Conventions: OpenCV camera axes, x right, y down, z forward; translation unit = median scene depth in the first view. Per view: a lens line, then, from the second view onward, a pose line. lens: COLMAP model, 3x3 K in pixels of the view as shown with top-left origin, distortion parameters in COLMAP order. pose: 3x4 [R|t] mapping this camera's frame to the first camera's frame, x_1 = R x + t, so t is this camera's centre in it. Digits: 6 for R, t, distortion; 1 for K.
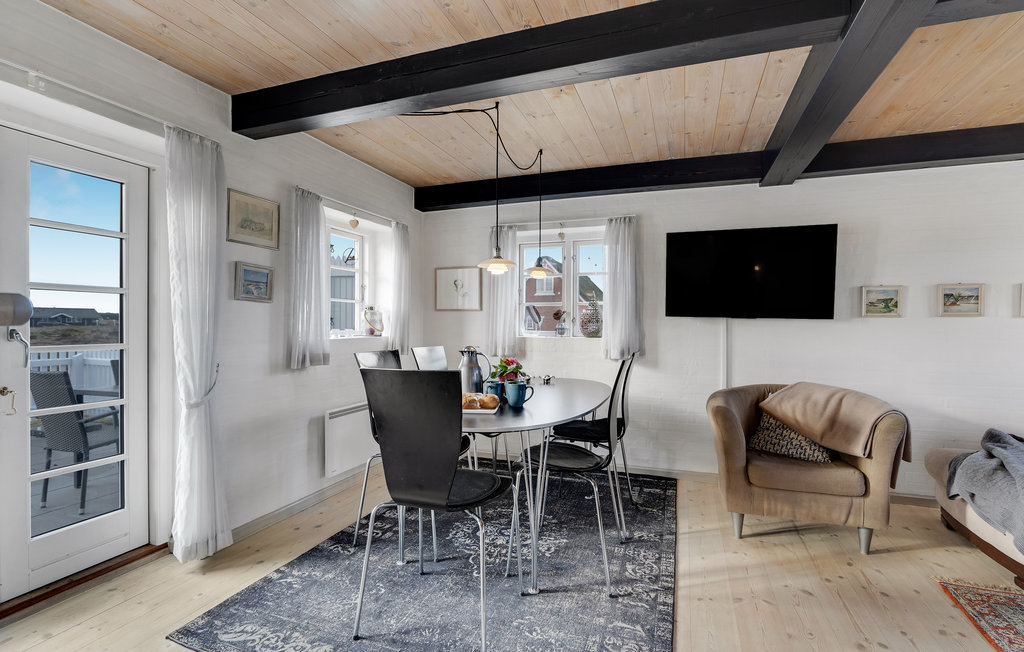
lens RADIAL K [[480.2, 0, 512.0], [0, 480.2, 326.0], [0, 0, 1]] dist [-0.002368, 0.000050]
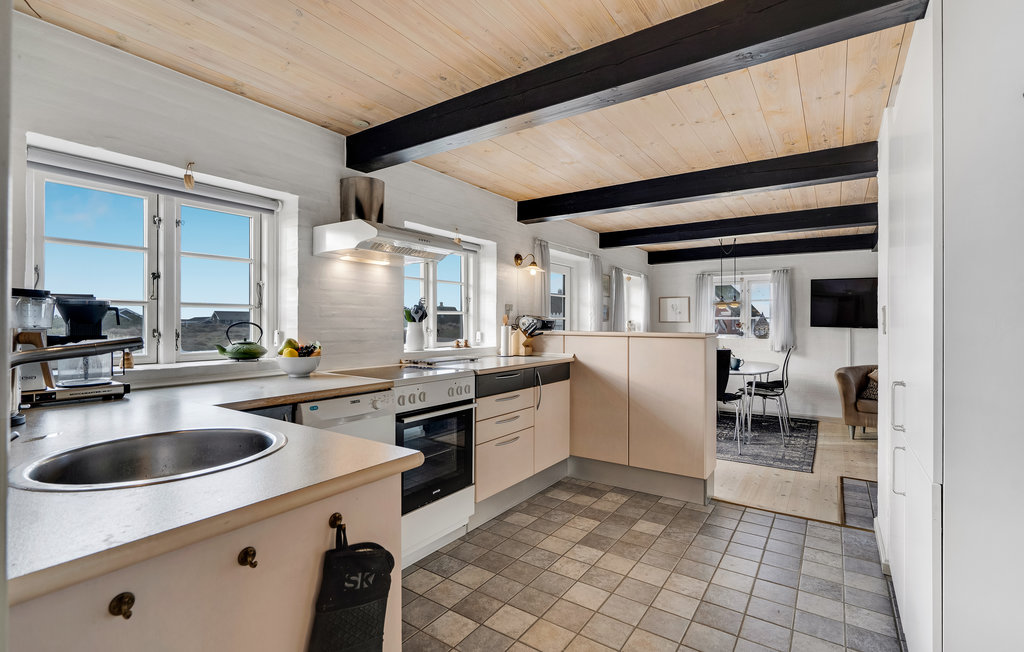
lens RADIAL K [[480.3, 0, 508.8], [0, 480.3, 322.2], [0, 0, 1]] dist [0.000560, 0.000187]
pose [[0.968875, -0.002384, -0.247538, -0.367489], [-0.000192, 0.999946, -0.010380, -0.021291], [0.247550, 0.010104, 0.968823, -1.142694]]
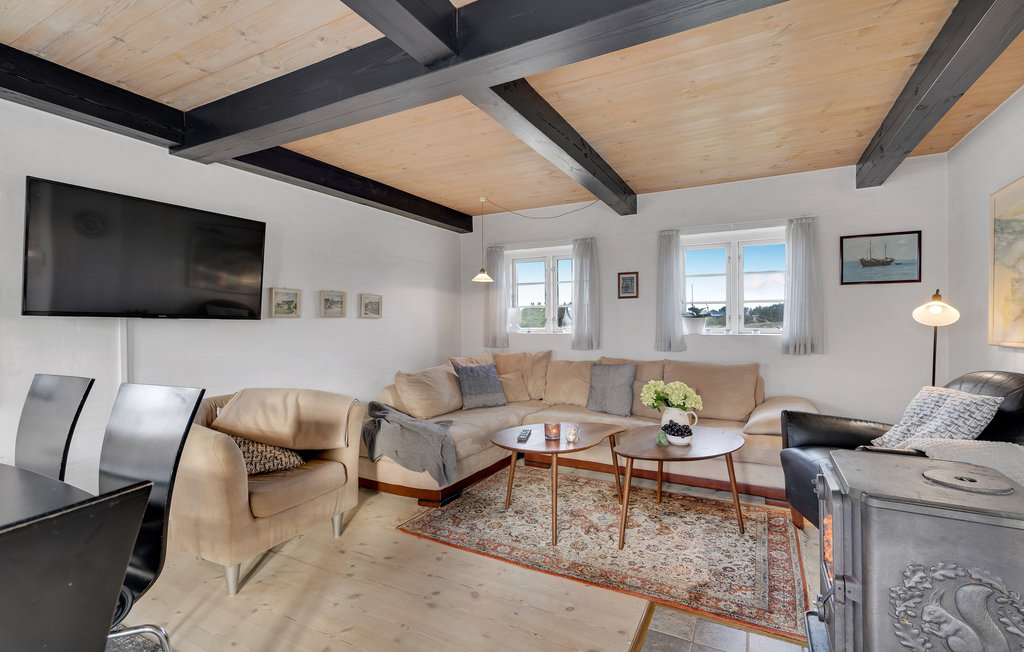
lens RADIAL K [[466.5, 0, 512.4], [0, 466.5, 321.1], [0, 0, 1]] dist [0.008294, 0.000421]
pose [[0.131818, -0.005488, 0.991259, -0.209317], [0.011417, 0.999927, 0.004018, -0.009744], [-0.991208, 0.010788, 0.131871, 0.379536]]
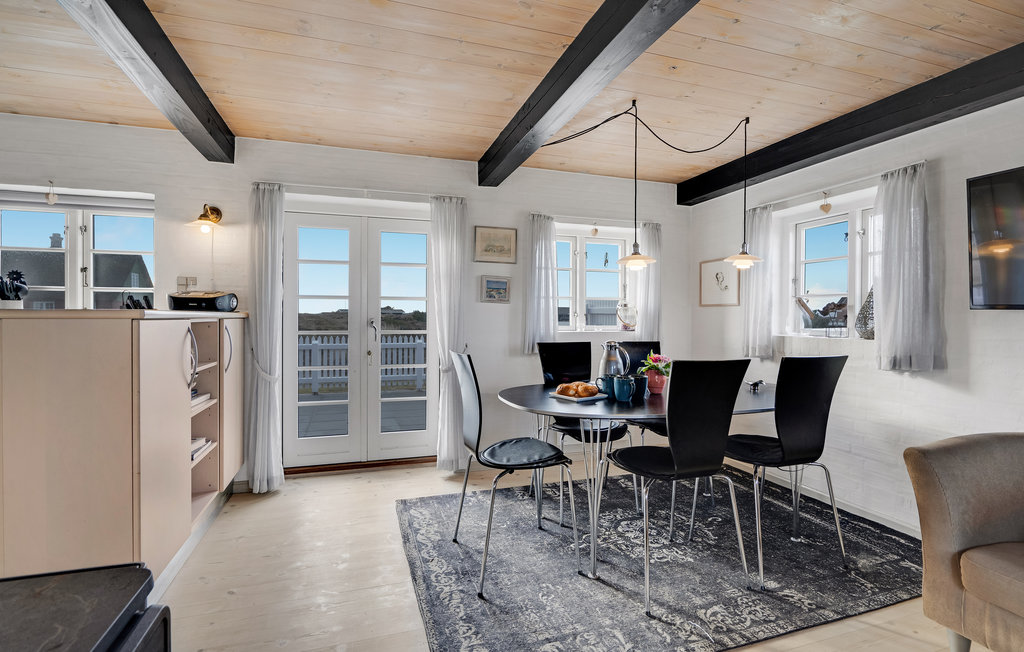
lens RADIAL K [[480.3, 0, 508.8], [0, 480.3, 322.2], [0, 0, 1]] dist [0.000560, 0.000187]
pose [[0.619259, 0.008561, -0.785140, 0.520821], [-0.008641, 0.999954, 0.004088, -0.000743], [0.785139, 0.004252, 0.619305, 0.145852]]
